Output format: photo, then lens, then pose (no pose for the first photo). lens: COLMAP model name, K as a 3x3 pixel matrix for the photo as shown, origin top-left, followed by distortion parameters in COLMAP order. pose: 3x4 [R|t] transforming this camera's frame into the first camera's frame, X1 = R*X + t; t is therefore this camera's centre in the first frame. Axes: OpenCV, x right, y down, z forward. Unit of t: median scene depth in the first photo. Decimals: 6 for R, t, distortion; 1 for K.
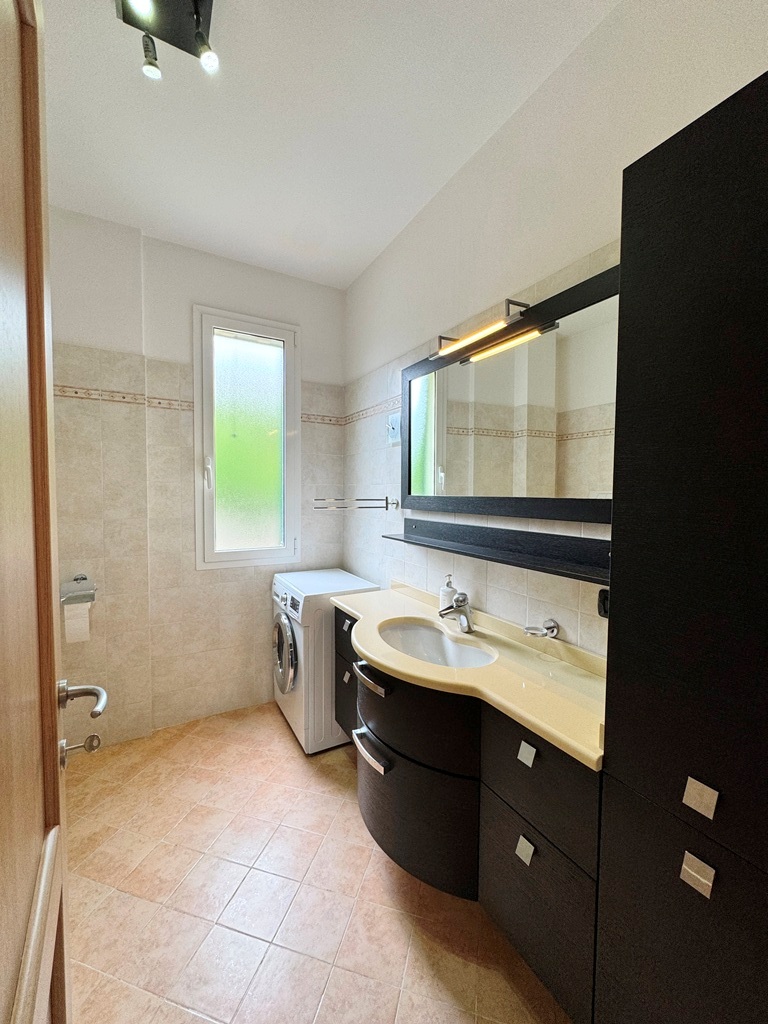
lens RADIAL K [[412.2, 0, 383.5], [0, 412.2, 508.4], [0, 0, 1]] dist [-0.003654, 0.000453]
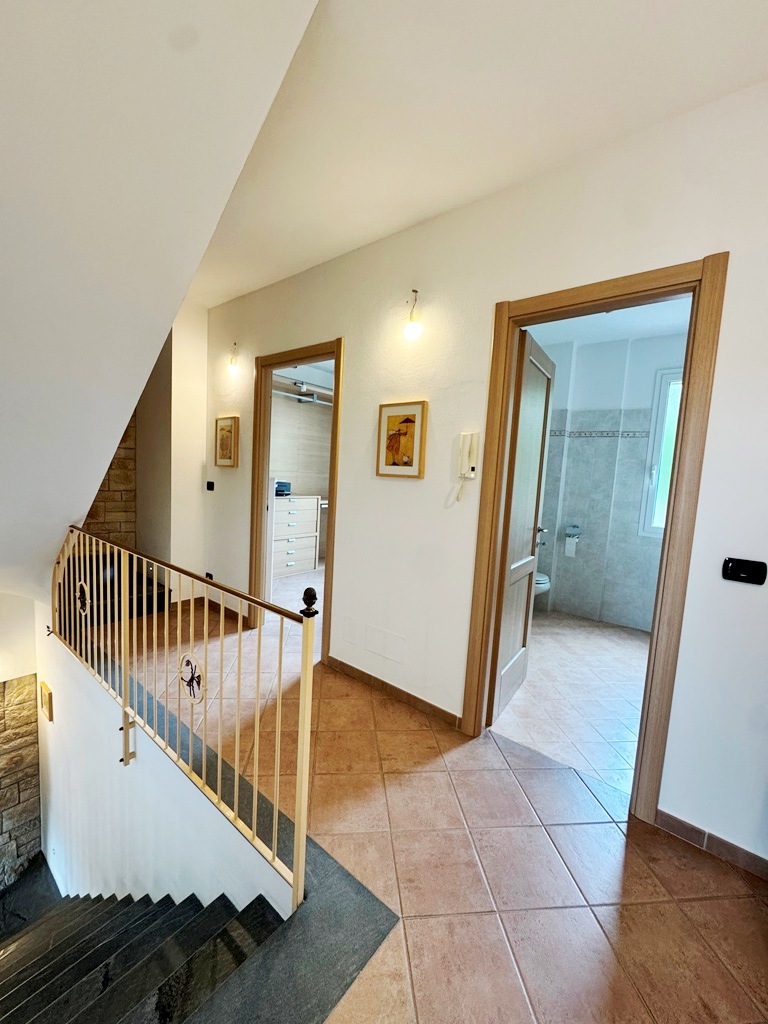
lens RADIAL K [[412.2, 0, 383.6], [0, 412.2, 509.5], [0, 0, 1]] dist [-0.003654, 0.000453]
pose [[0.375071, 0.109379, -0.920521, 0.721343], [-0.091944, 0.992507, 0.080470, 0.010700], [0.922425, 0.054455, 0.382317, -0.610159]]
